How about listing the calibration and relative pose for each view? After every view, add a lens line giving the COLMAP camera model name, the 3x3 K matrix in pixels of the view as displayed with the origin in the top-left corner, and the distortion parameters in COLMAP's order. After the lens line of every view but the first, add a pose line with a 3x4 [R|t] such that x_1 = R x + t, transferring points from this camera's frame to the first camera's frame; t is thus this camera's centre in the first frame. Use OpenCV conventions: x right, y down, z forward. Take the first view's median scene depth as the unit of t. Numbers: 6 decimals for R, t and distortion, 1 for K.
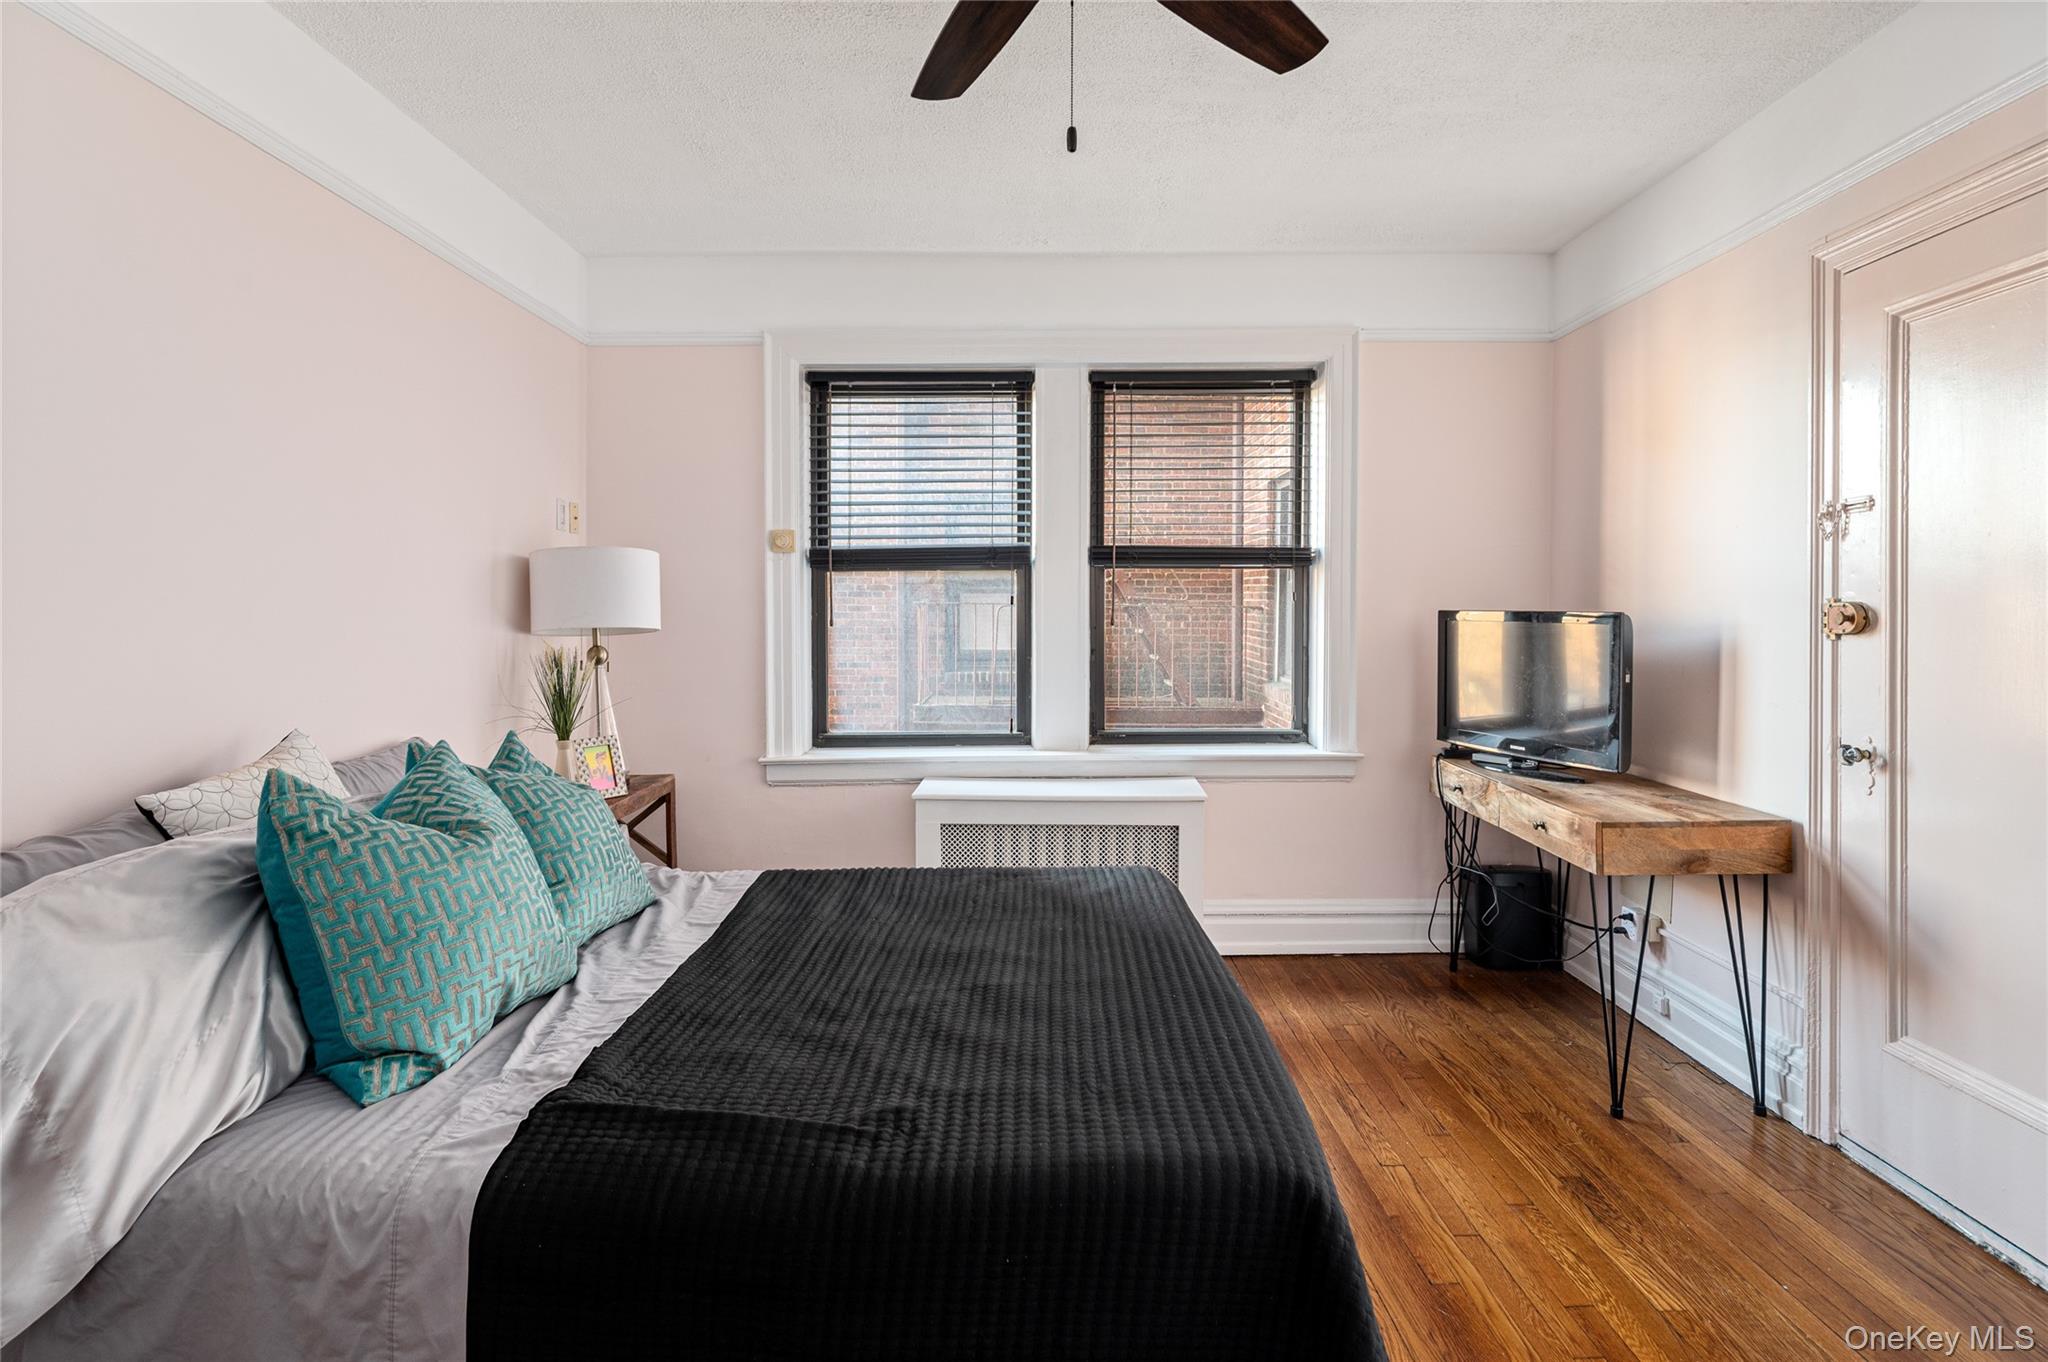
lens RADIAL K [[1002.9, 0, 1011.7], [0, 1002.9, 623.8], [0, 0, 1]] dist [0.004502, -0.002235]
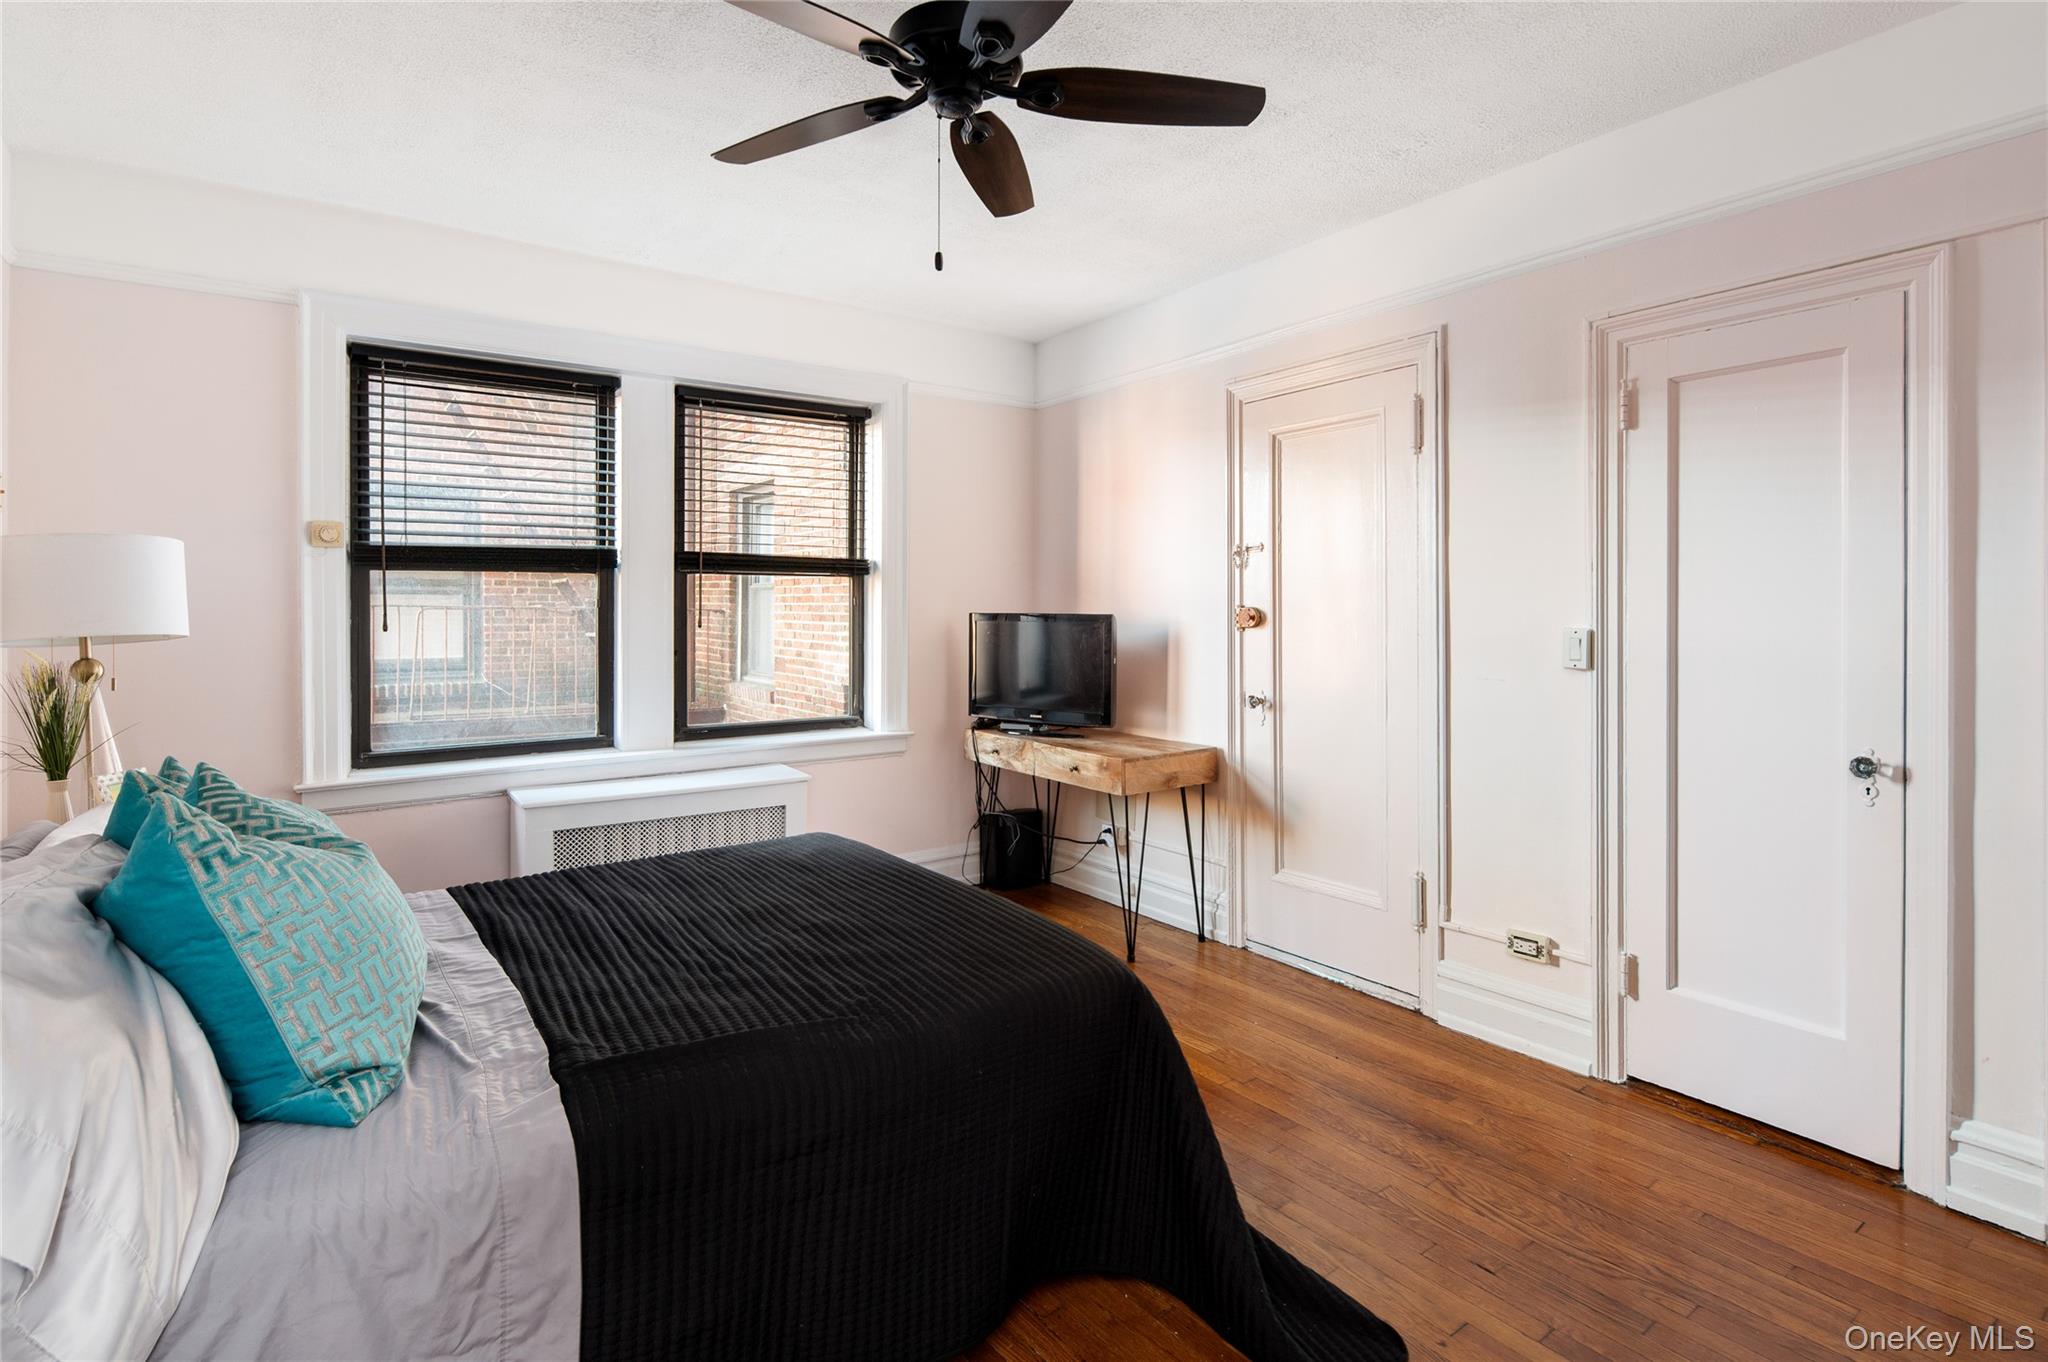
lens RADIAL K [[1002.9, 0, 1011.7], [0, 1002.9, 623.8], [0, 0, 1]] dist [0.004502, -0.002235]
pose [[0.817330, -0.006881, 0.576129, -0.284572], [0.008669, 0.999962, -0.000355, 0.001210], [-0.576105, 0.005285, 0.817358, -0.066775]]
